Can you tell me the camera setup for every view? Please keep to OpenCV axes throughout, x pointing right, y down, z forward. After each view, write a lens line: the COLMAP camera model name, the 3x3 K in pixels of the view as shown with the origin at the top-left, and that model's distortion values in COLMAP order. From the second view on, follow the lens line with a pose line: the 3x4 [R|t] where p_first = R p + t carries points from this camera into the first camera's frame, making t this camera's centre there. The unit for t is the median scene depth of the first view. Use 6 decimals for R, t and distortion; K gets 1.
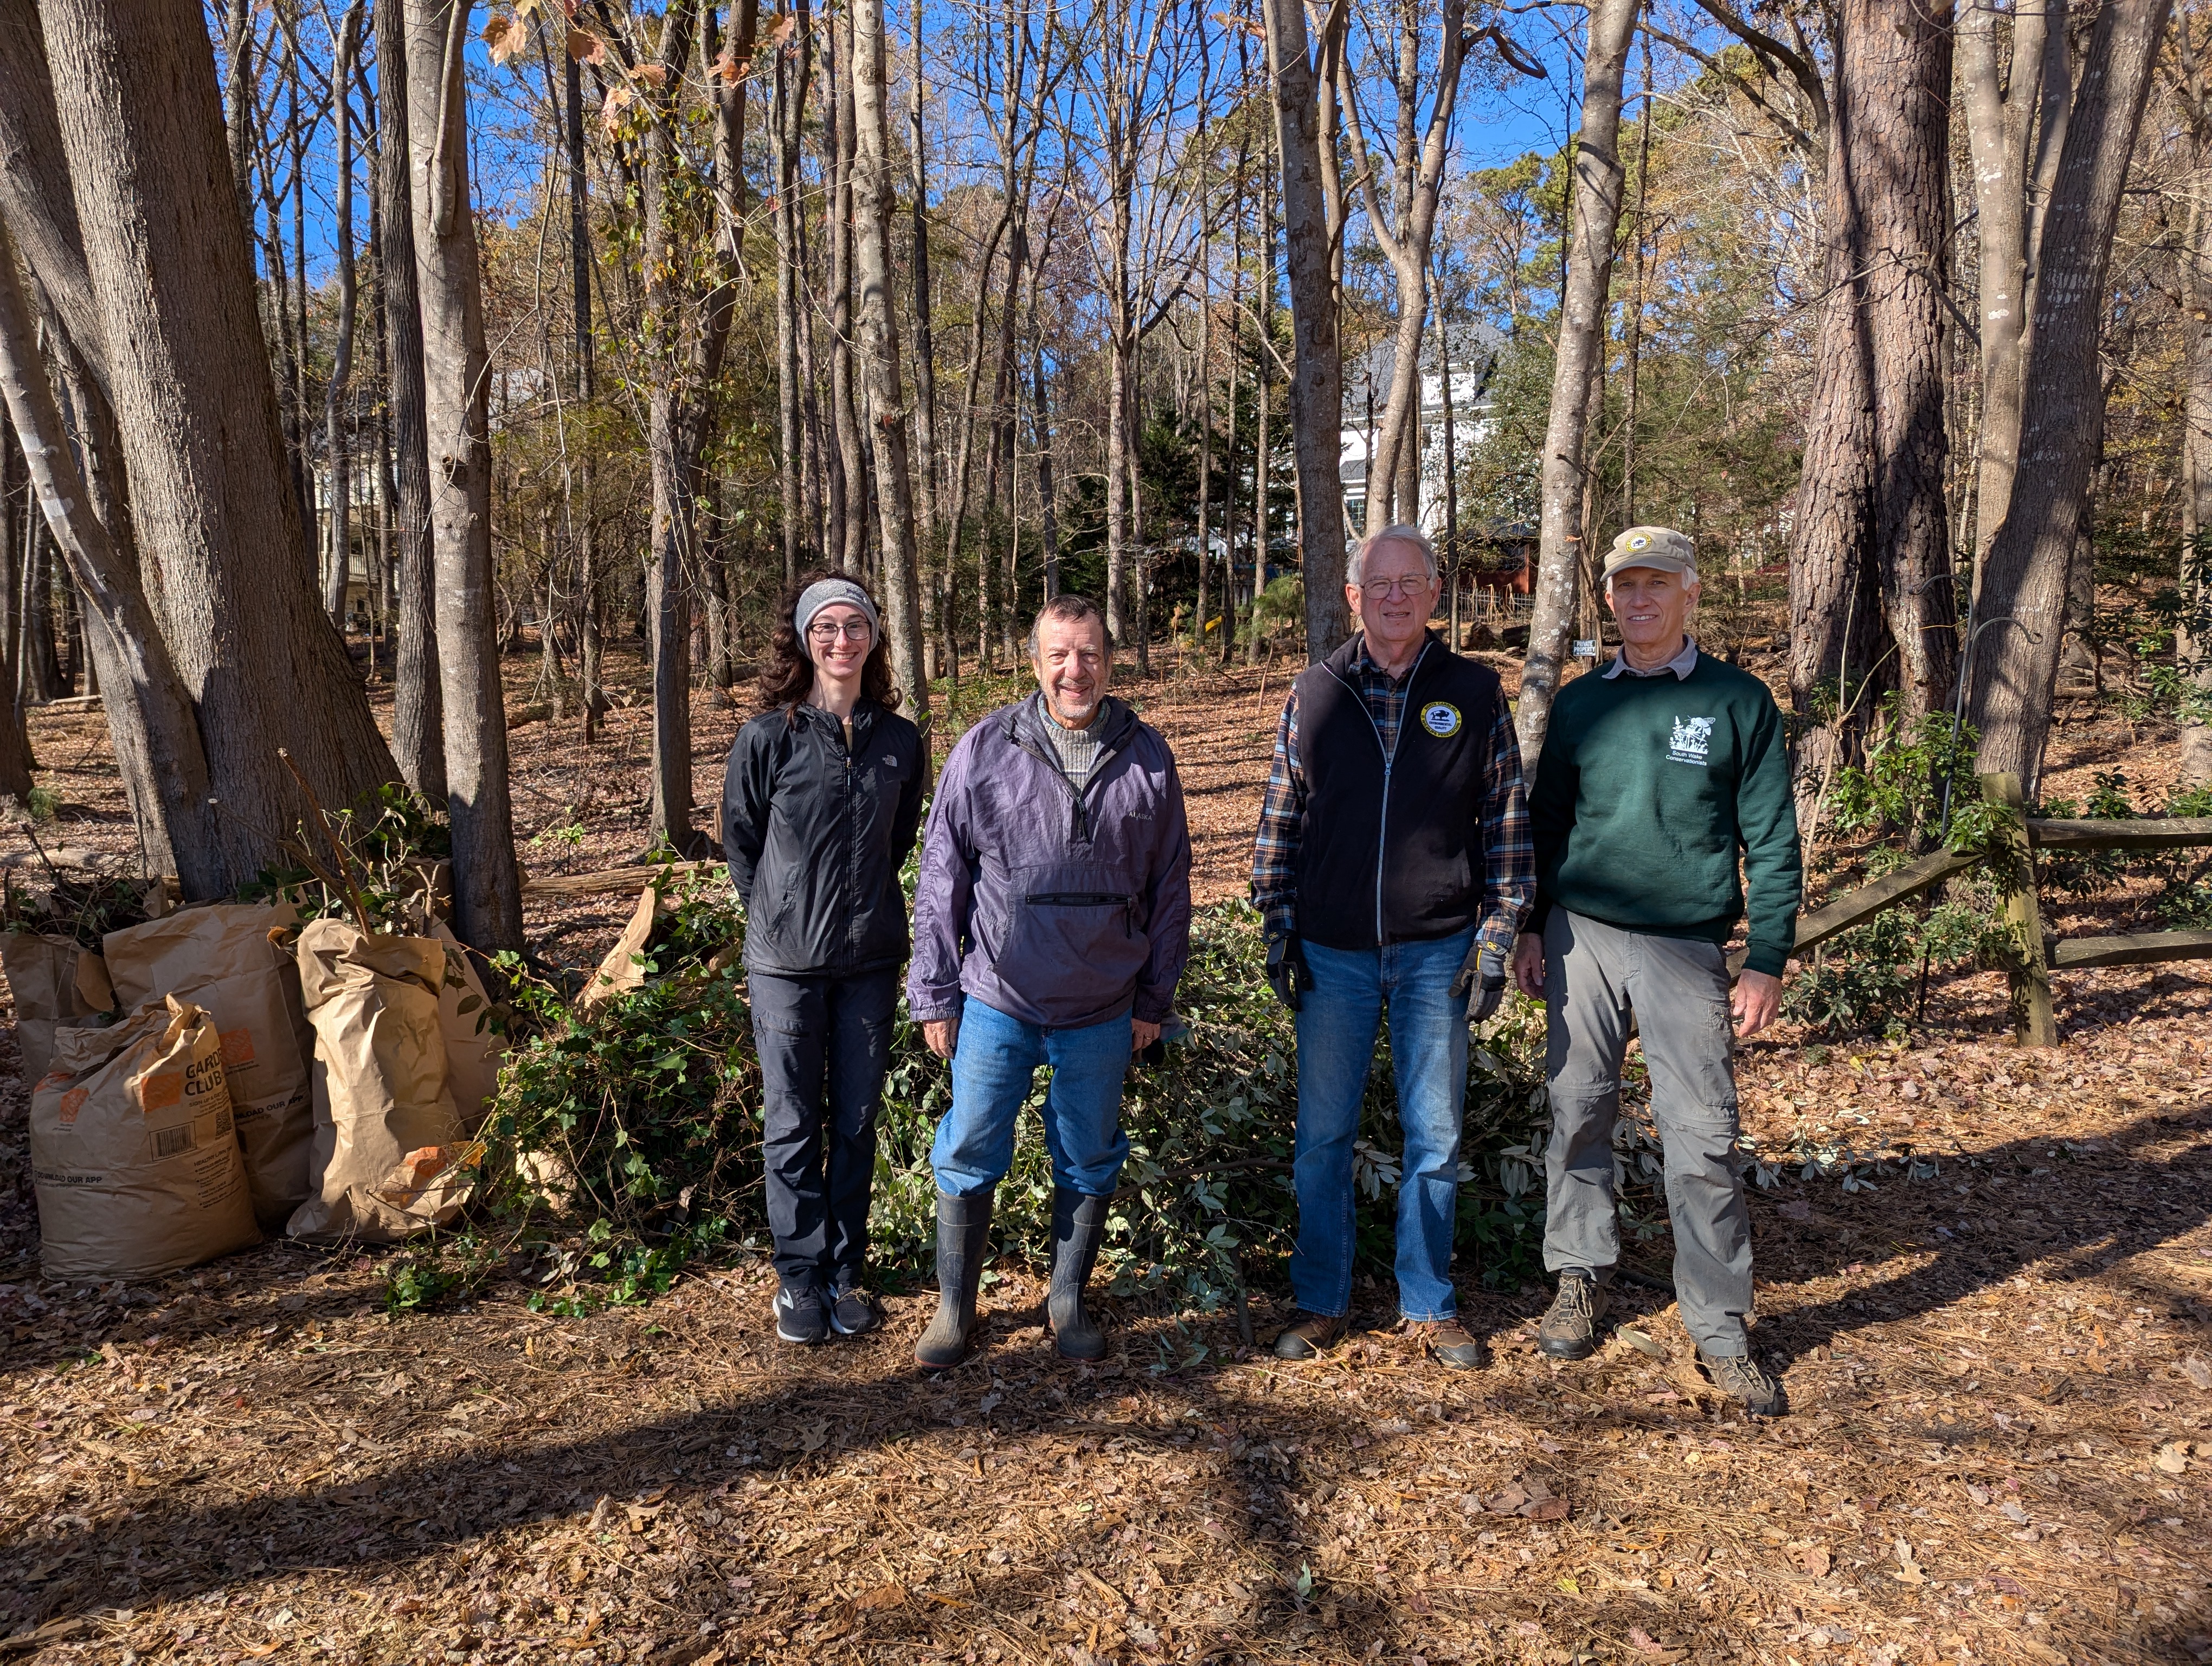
lens RADIAL K [[1633.8, 0, 1106.0], [0, 1633.8, 833.0], [0, 0, 1]] dist [0.139741, 0.000146]
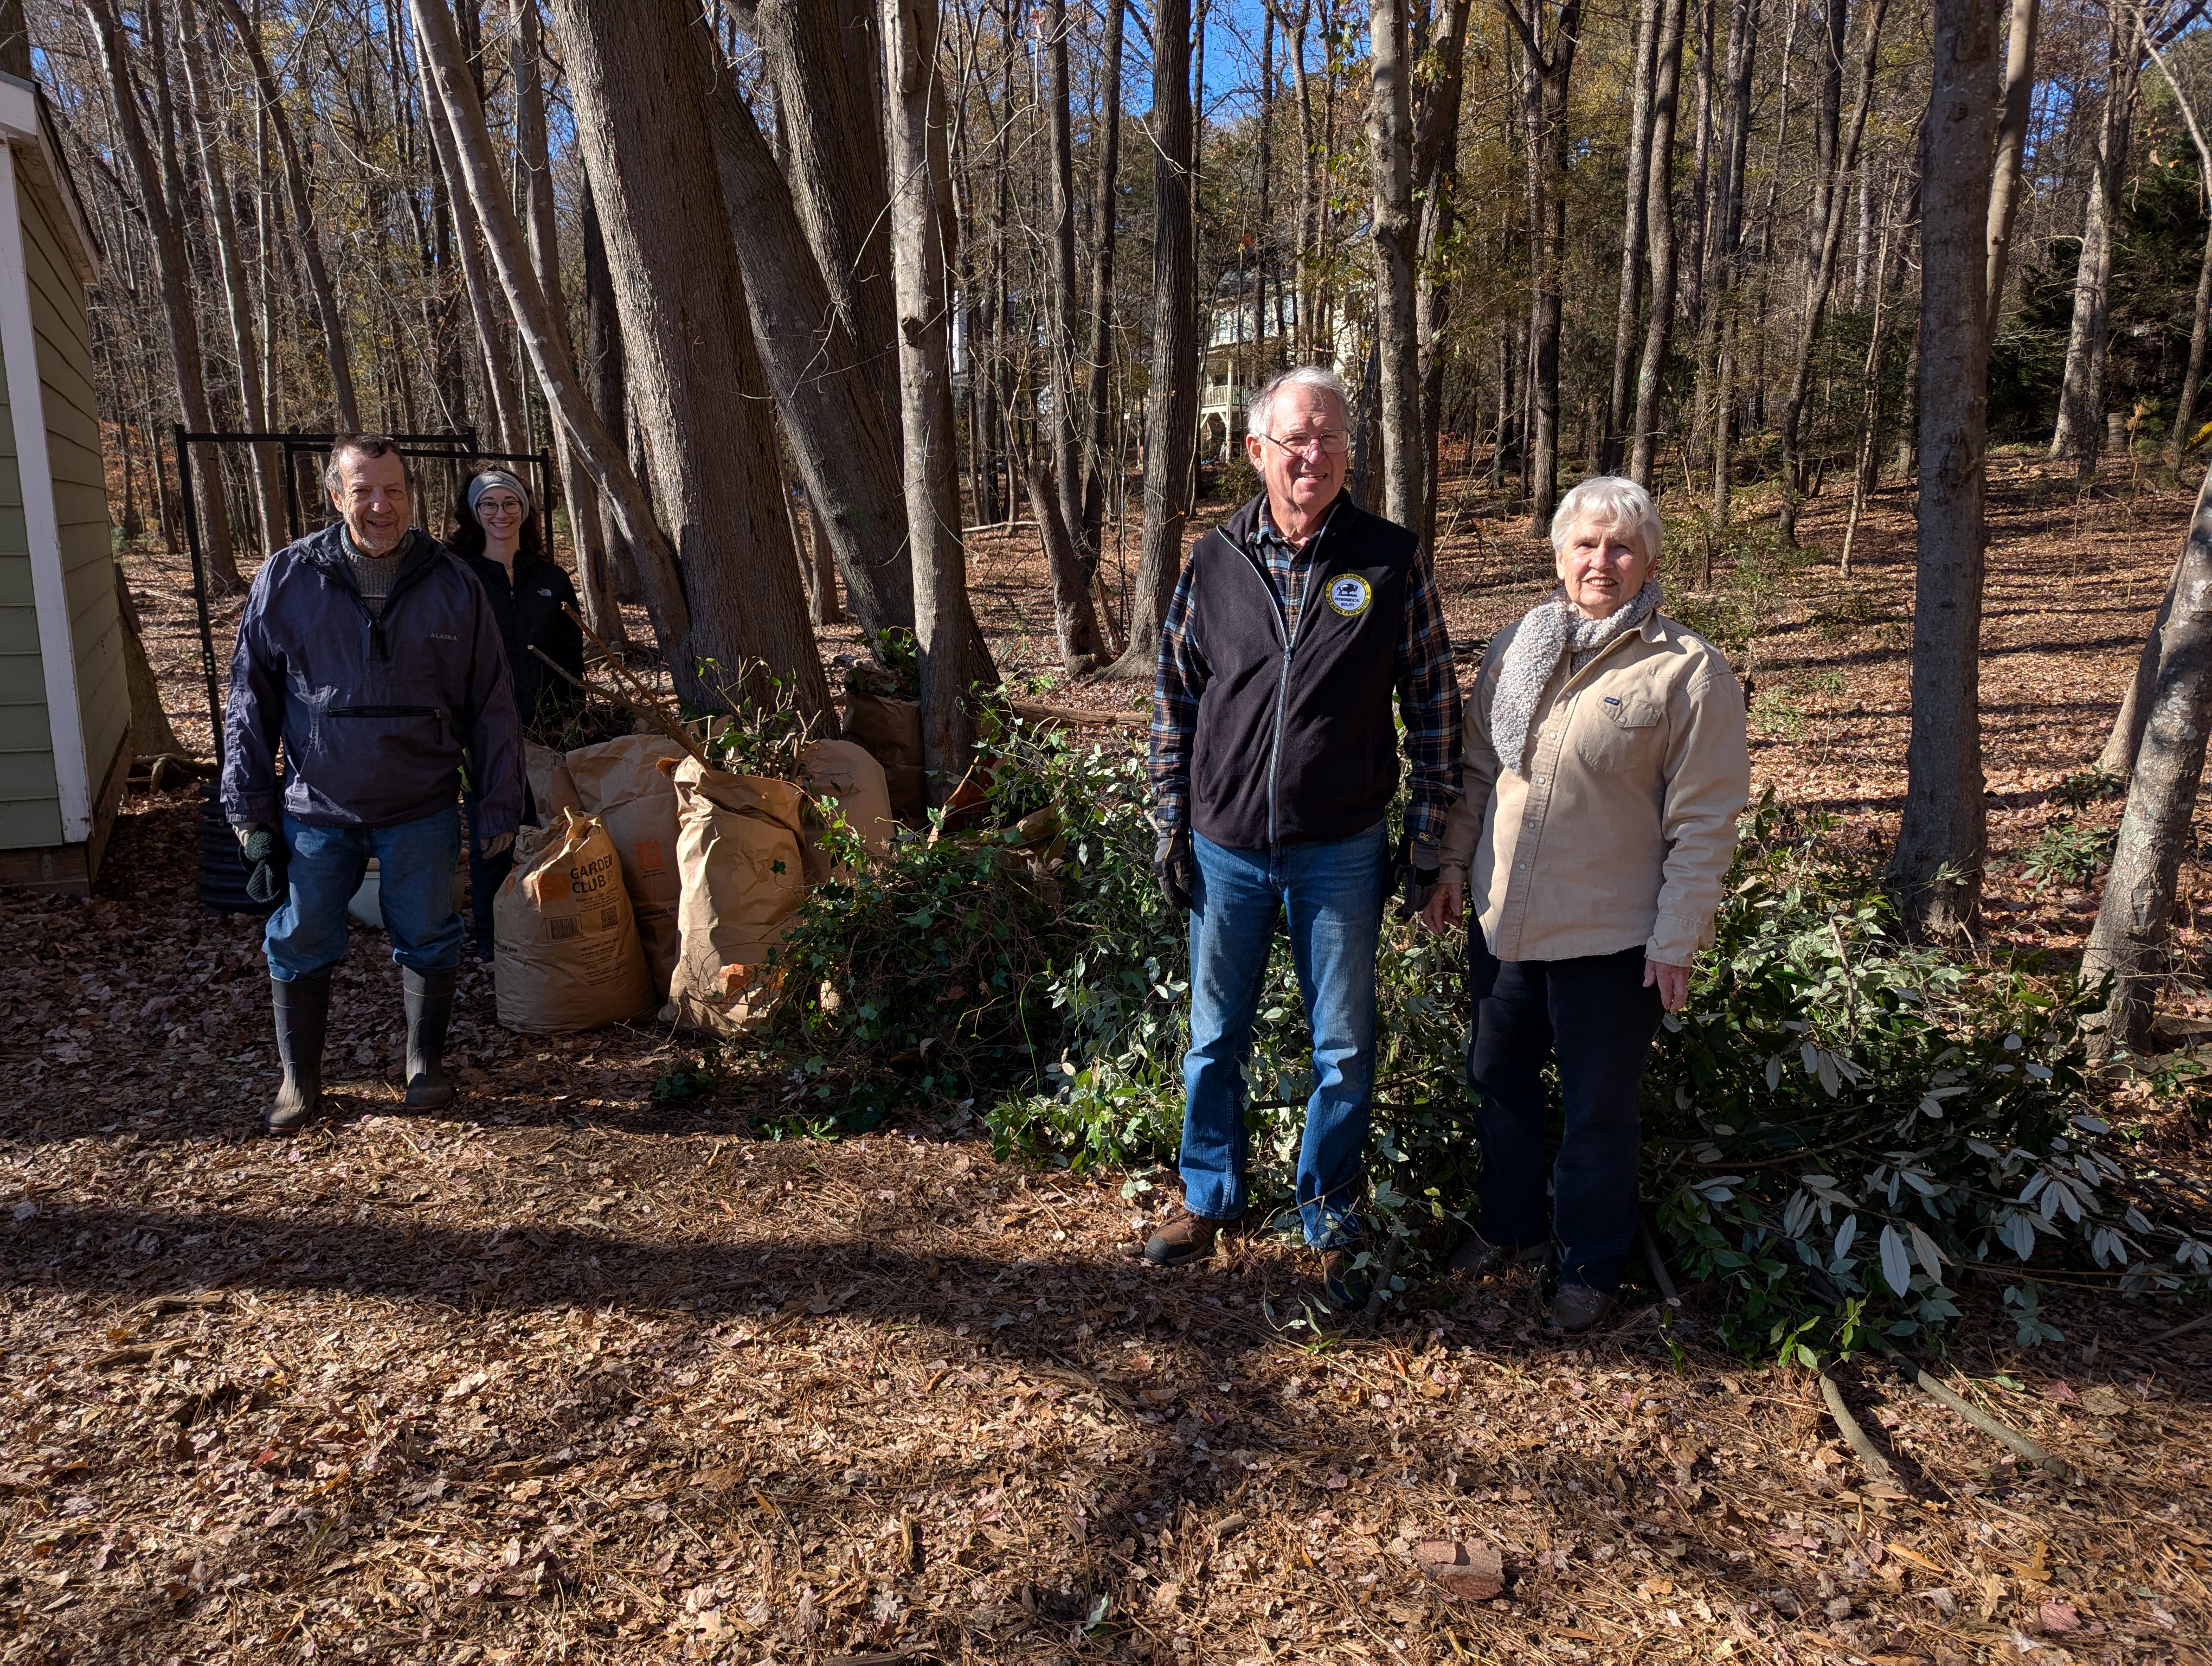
lens RADIAL K [[1633.8, 0, 1106.0], [0, 1633.8, 833.0], [0, 0, 1]] dist [0.139741, 0.000146]
pose [[0.862358, 0.088441, -0.498514, 0.340565], [-0.039930, 0.993438, 0.107173, -0.025651], [0.504721, -0.072516, 0.860231, 0.191399]]
